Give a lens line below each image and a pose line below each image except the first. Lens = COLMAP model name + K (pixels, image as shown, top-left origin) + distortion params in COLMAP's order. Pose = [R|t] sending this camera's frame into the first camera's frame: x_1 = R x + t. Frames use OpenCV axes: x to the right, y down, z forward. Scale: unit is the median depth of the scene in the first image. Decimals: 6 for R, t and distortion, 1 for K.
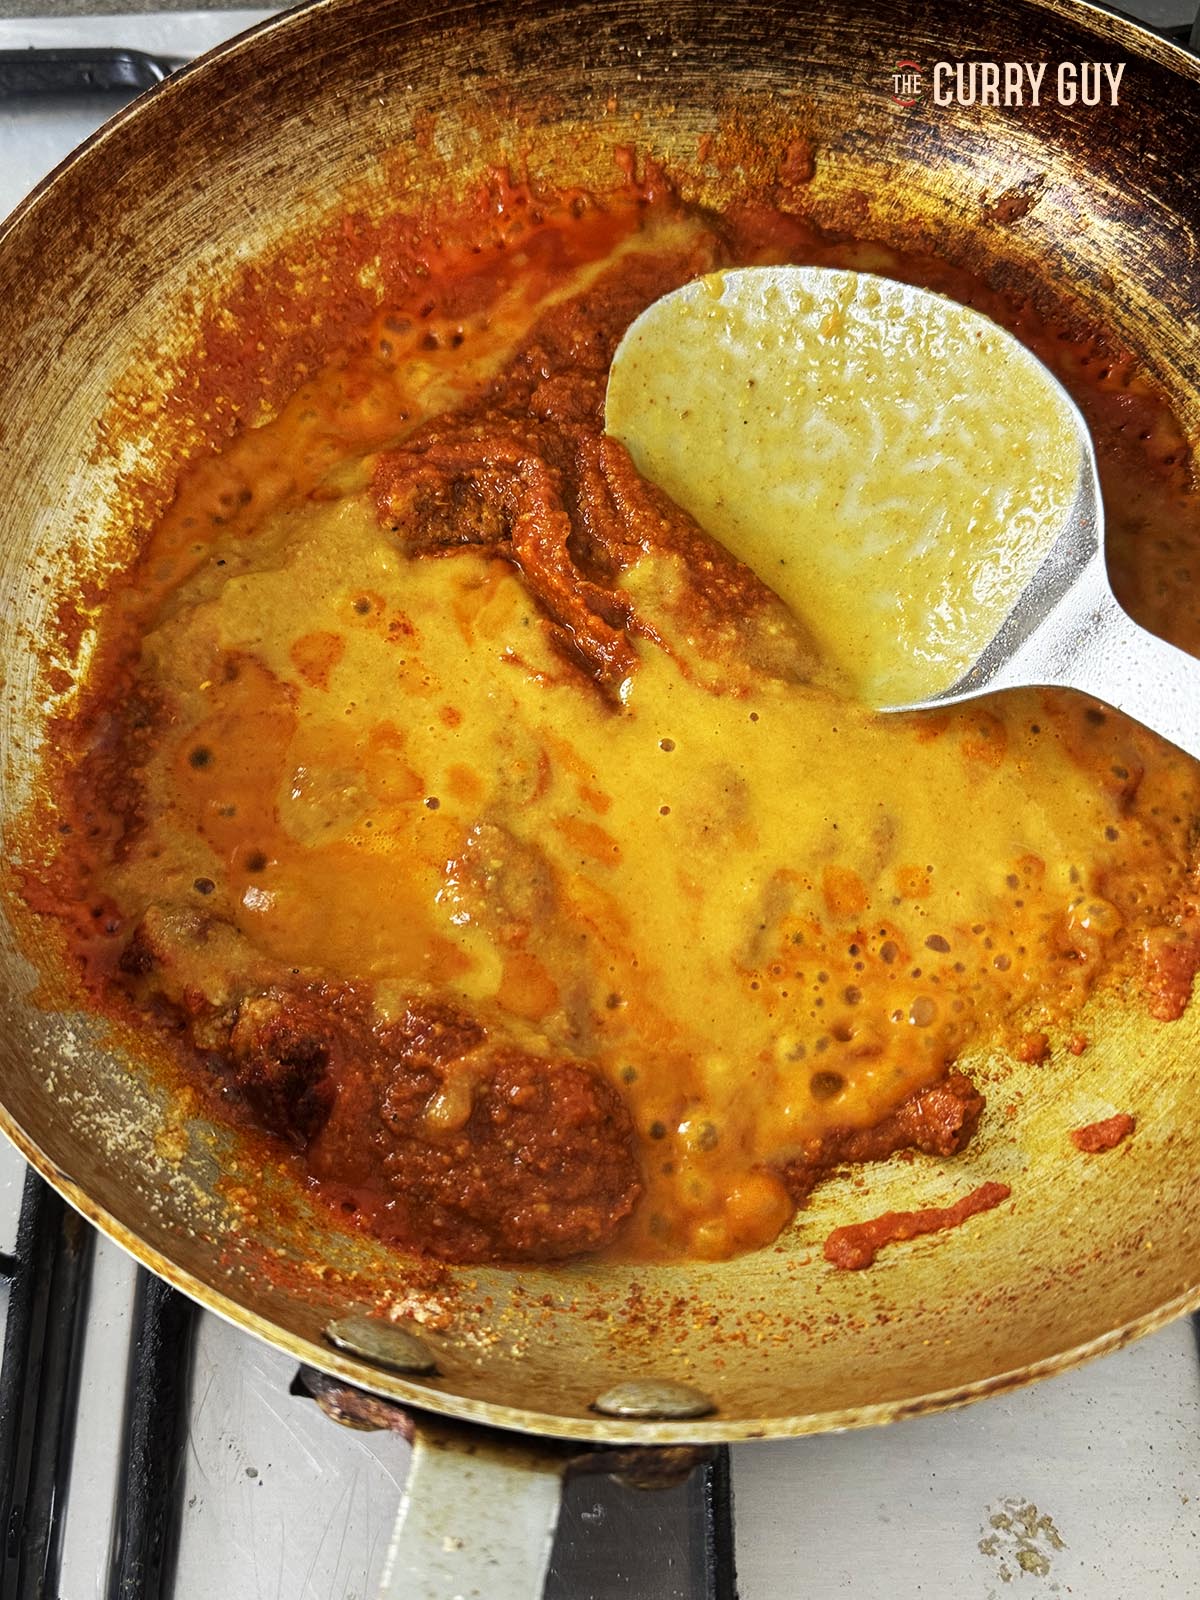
lens RADIAL K [[1748.5, 0, 611.2], [0, 1748.5, 803.0], [0, 0, 1]] dist [-0.075114, 0.000000]
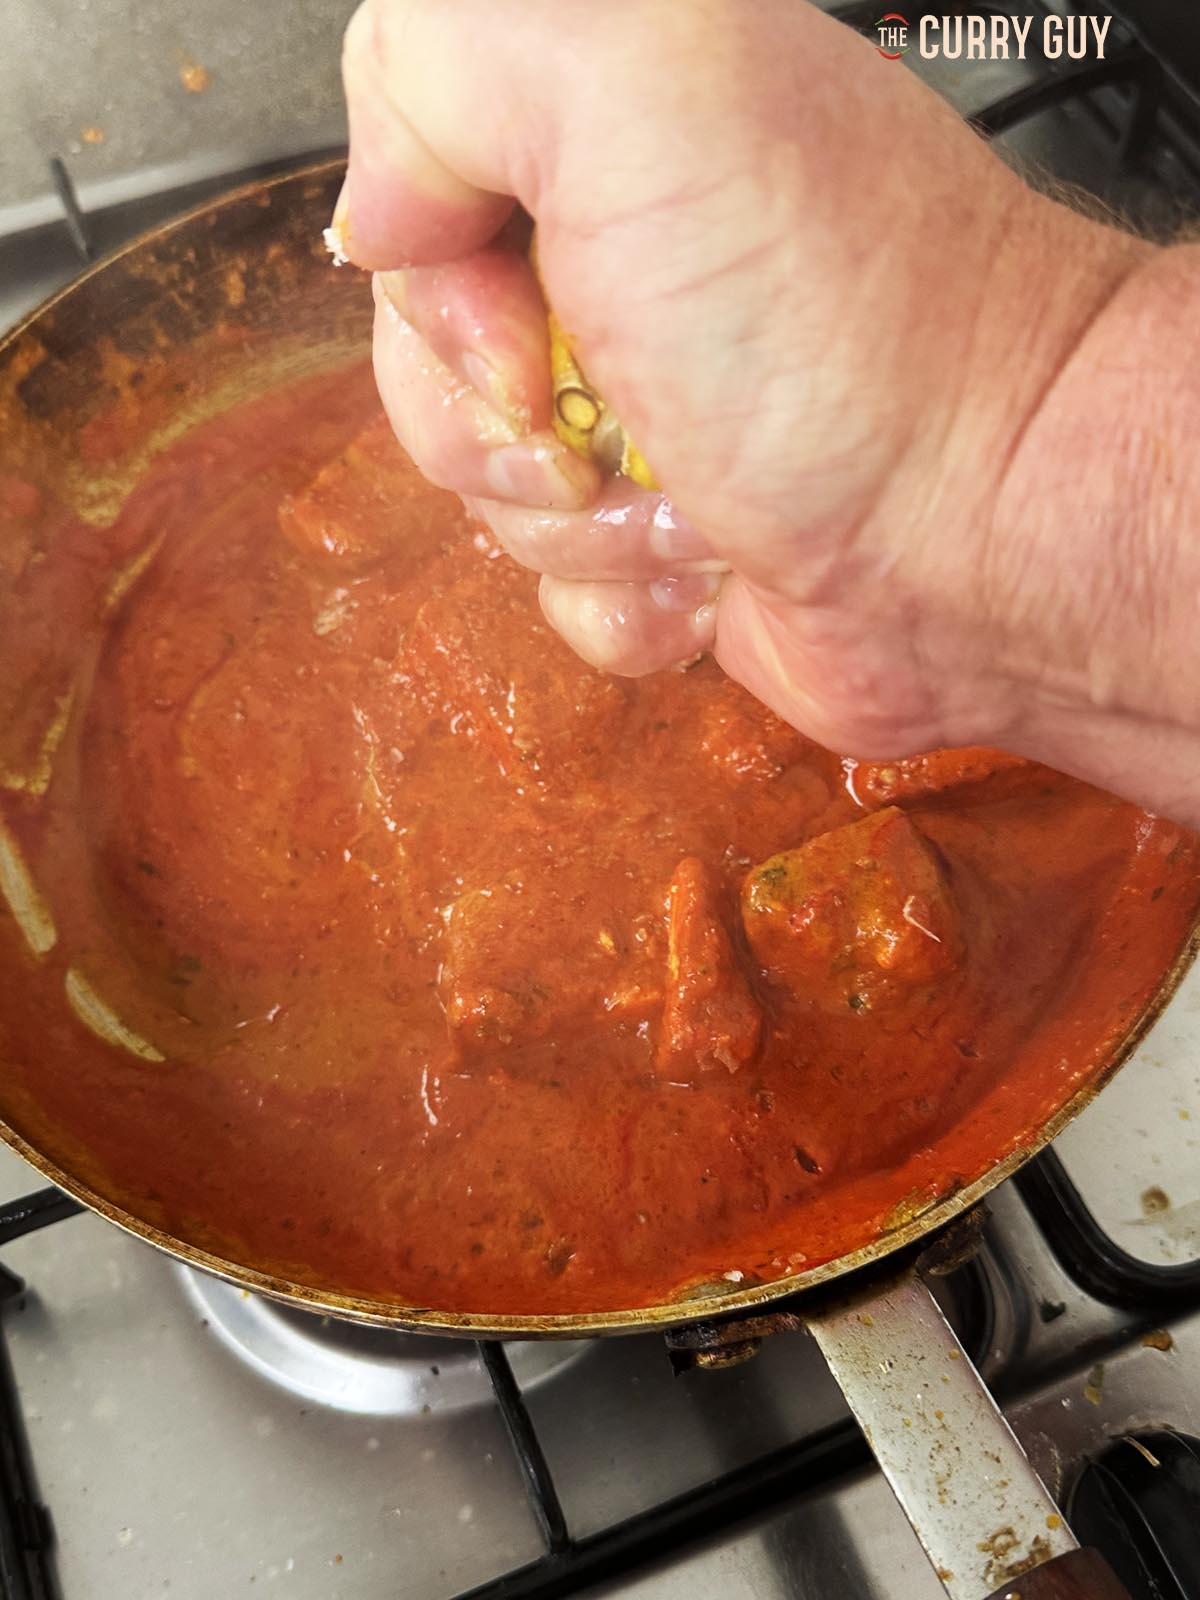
lens RADIAL K [[1748.5, 0, 609.9], [0, 1748.5, 785.9], [0, 0, 1]] dist [-0.075114, 0.000000]
pose [[0.829679, -0.465336, 0.308376, -0.293099], [0.499925, 0.865167, -0.039510, 0.018789], [-0.248412, 0.186946, 0.950444, -0.123978]]
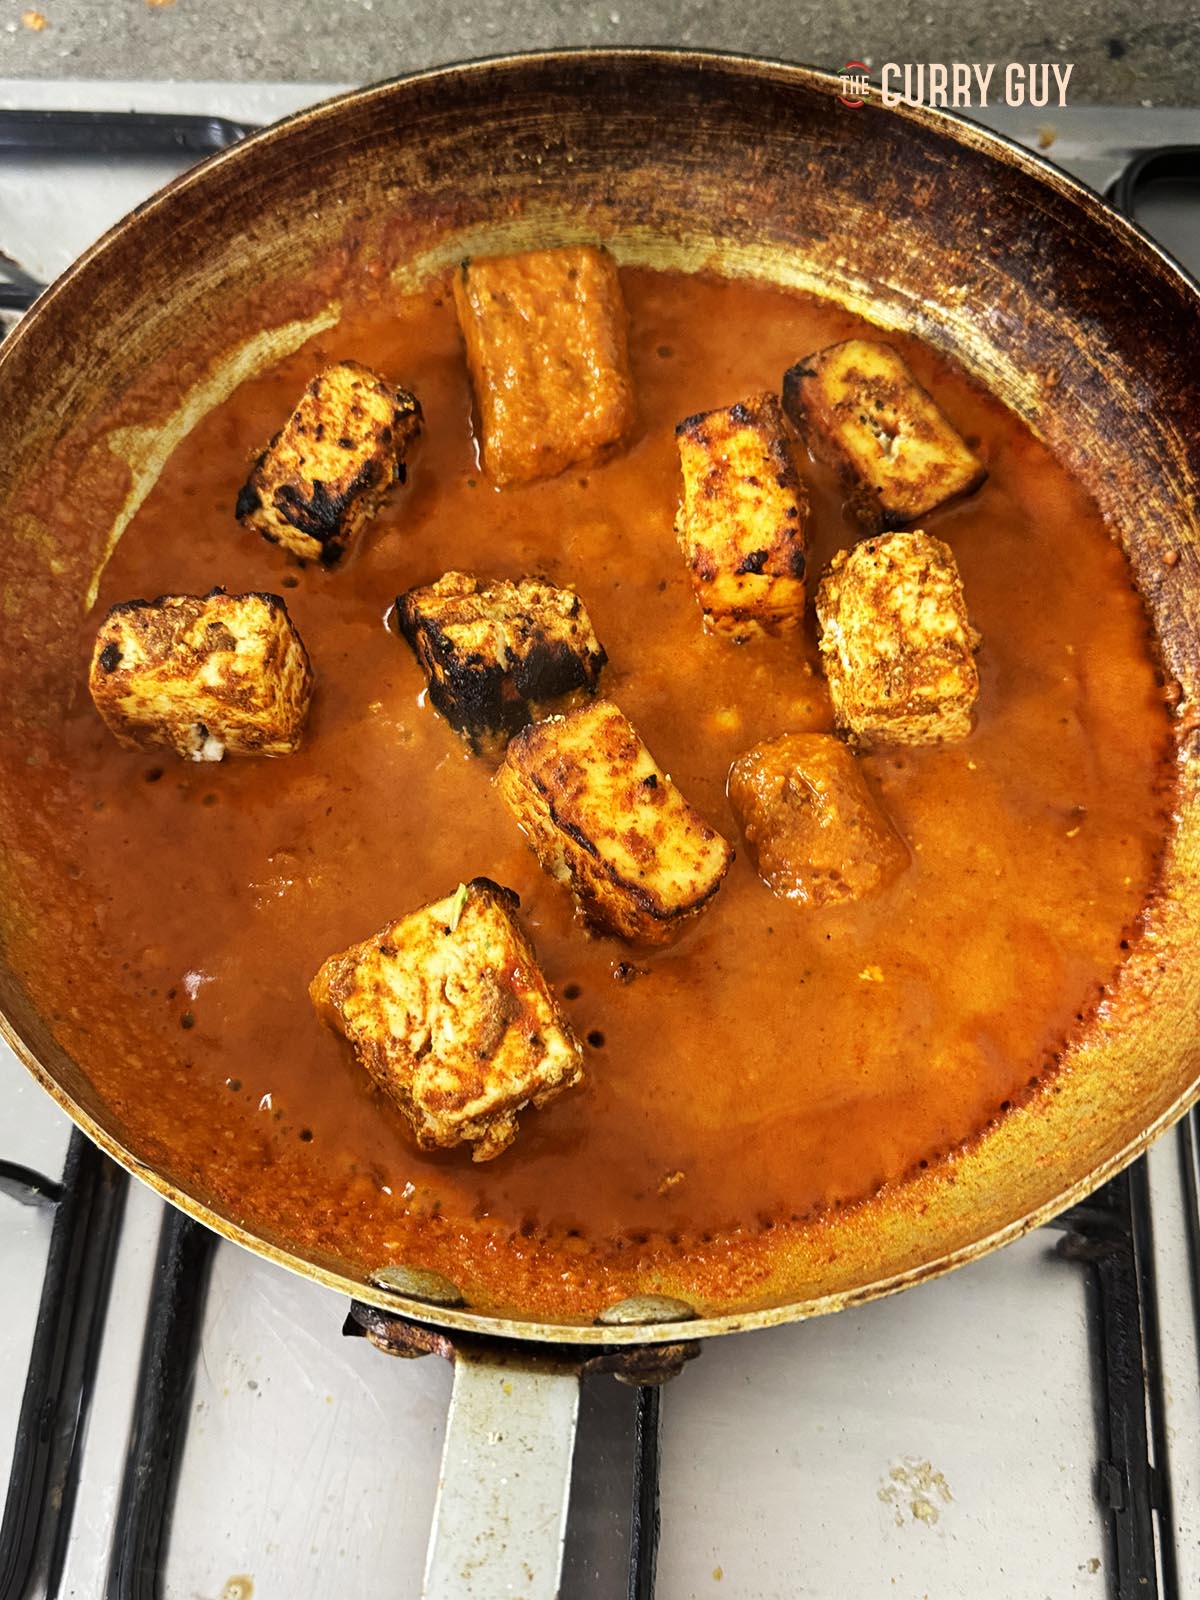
lens RADIAL K [[1748.5, 0, 604.9], [0, 1748.5, 800.8], [0, 0, 1]] dist [-0.075114, 0.000000]
pose [[0.996171, -0.067825, 0.055167, -0.034316], [0.067984, 0.997686, -0.001015, -0.008689], [-0.054971, 0.004762, 0.998477, -0.153298]]
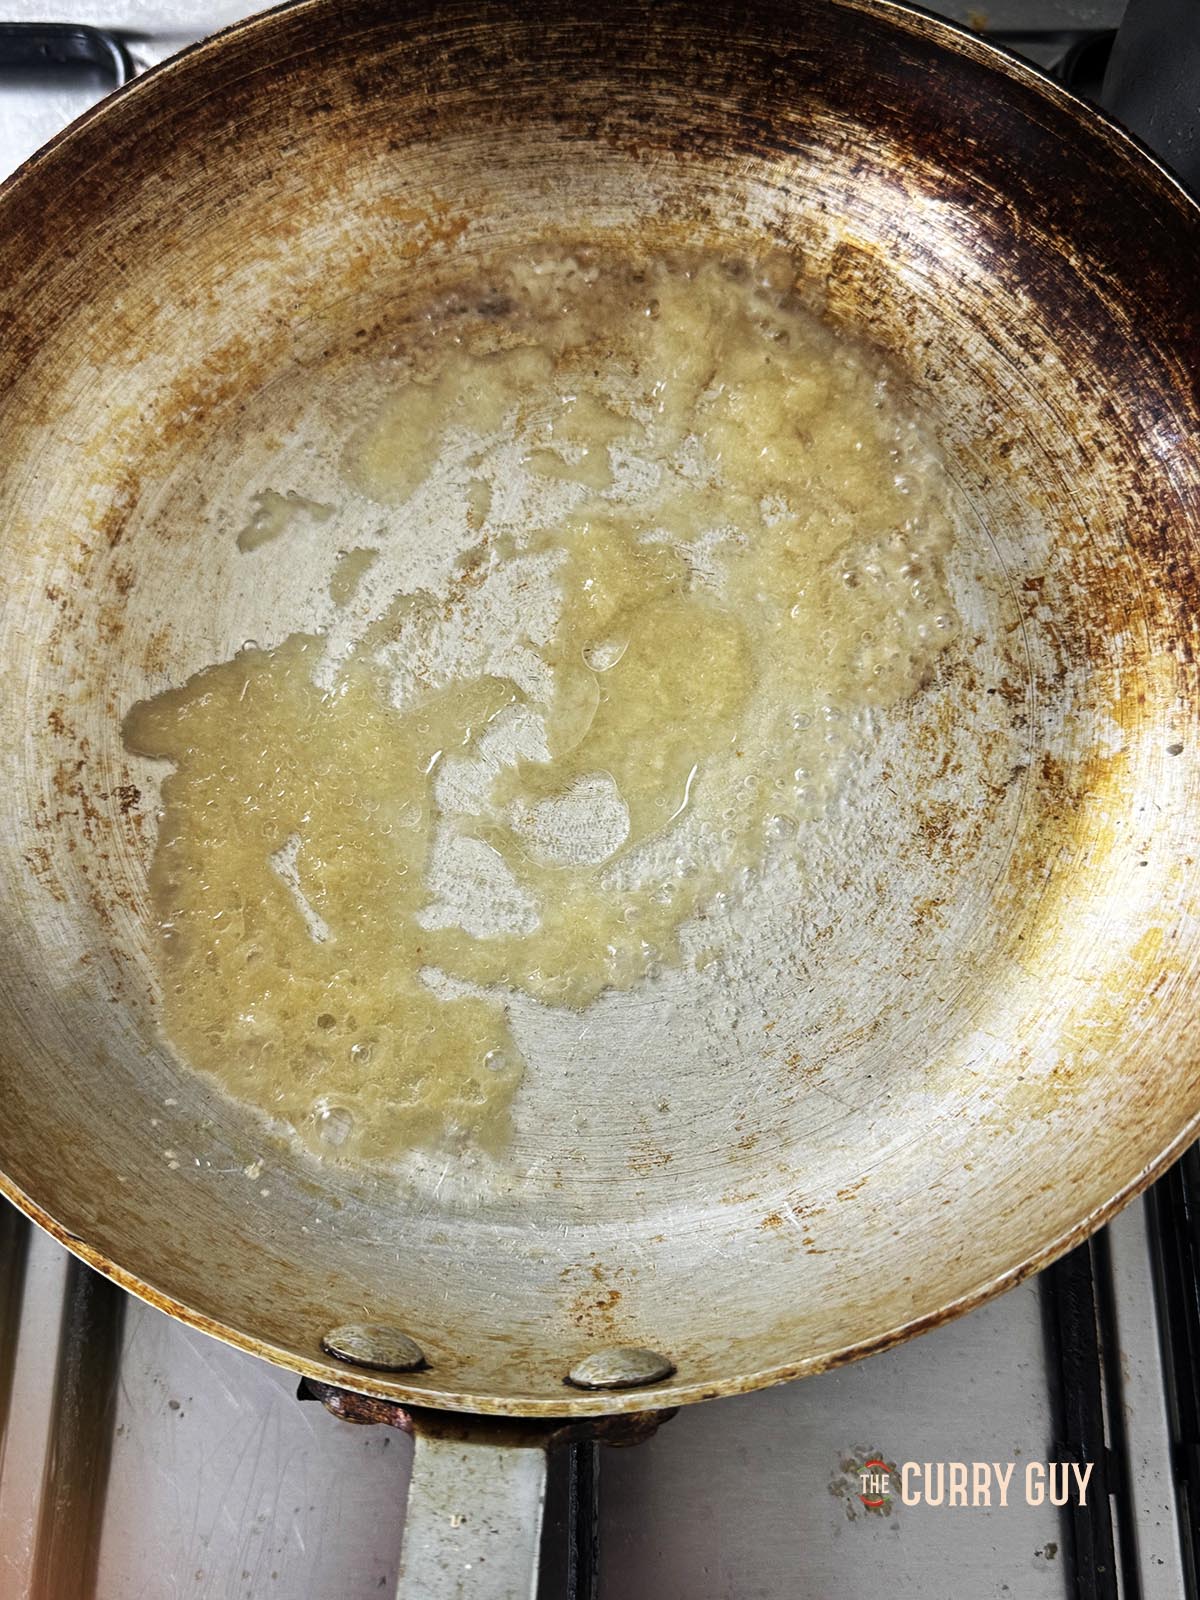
lens RADIAL K [[1748.5, 0, 623.2], [0, 1748.5, 782.0], [0, 0, 1]] dist [-0.075114, 0.000000]
pose [[0.993376, -0.105070, 0.046515, 0.010770], [0.101127, 0.991631, 0.080253, -0.093339], [-0.054558, -0.075017, 0.995689, -0.076370]]
